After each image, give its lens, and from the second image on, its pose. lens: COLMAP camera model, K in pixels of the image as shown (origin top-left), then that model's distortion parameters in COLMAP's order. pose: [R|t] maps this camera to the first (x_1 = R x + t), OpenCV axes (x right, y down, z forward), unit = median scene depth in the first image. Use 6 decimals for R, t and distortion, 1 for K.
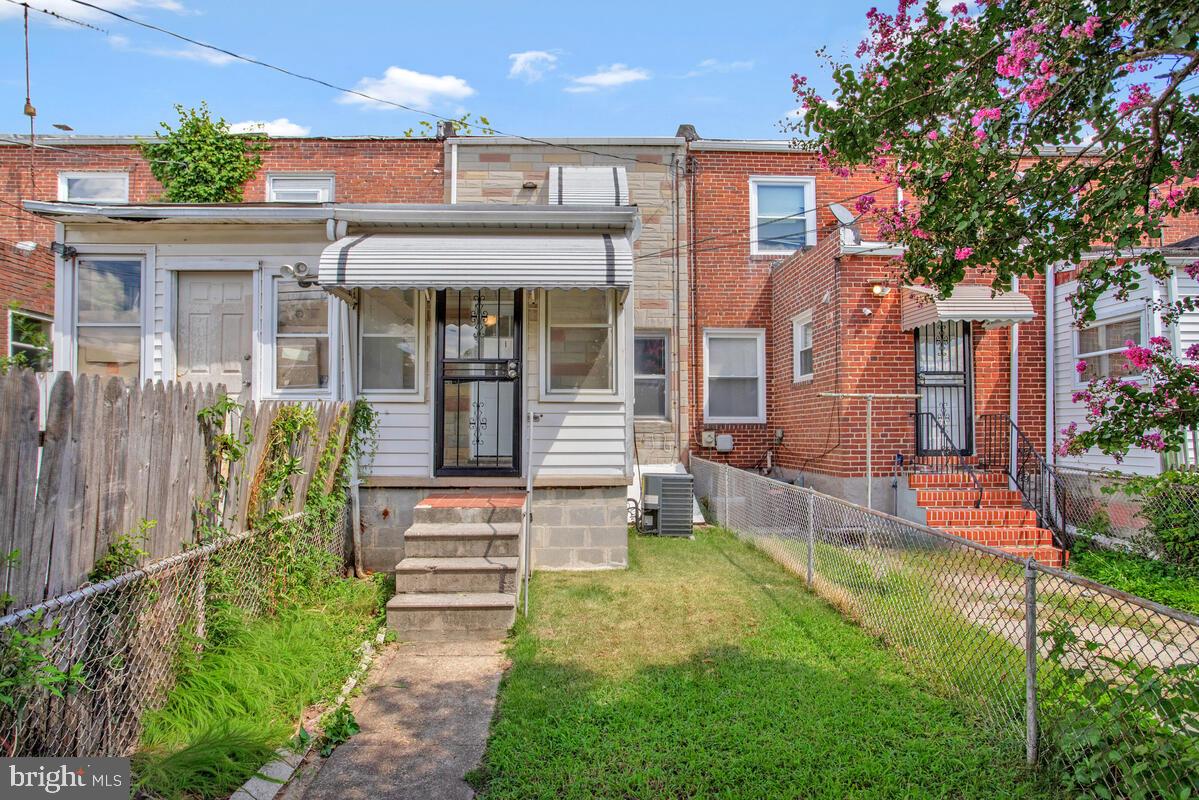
lens RADIAL K [[678.6, 0, 599.5], [0, 678.6, 400.0], [0, 0, 1]] dist [-0.003935, 0.000382]
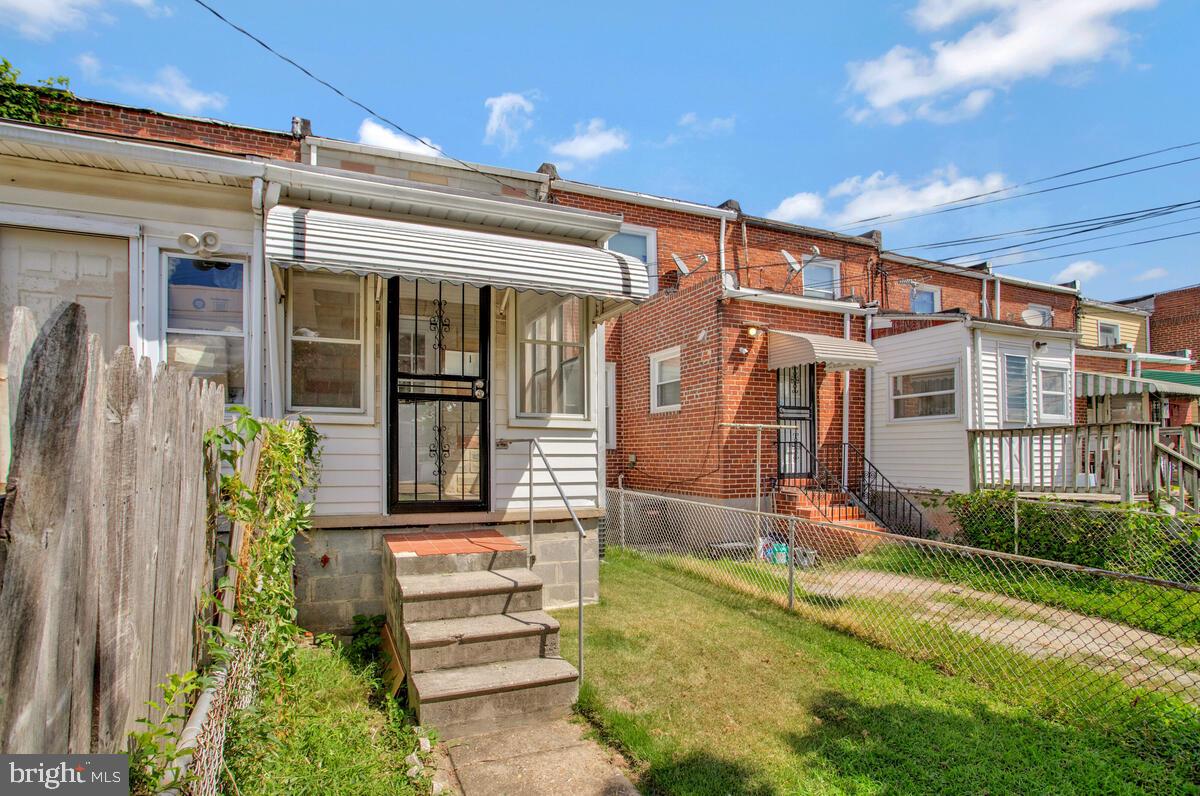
lens RADIAL K [[555.5, 0, 527.1], [0, 555.5, 462.9], [0, 0, 1]] dist [-0.043106, 0.015789]
pose [[0.948878, -0.004040, 0.315616, -0.236155], [-0.016478, 0.997920, 0.062316, 0.003626], [-0.315211, -0.064331, 0.946839, 0.242886]]
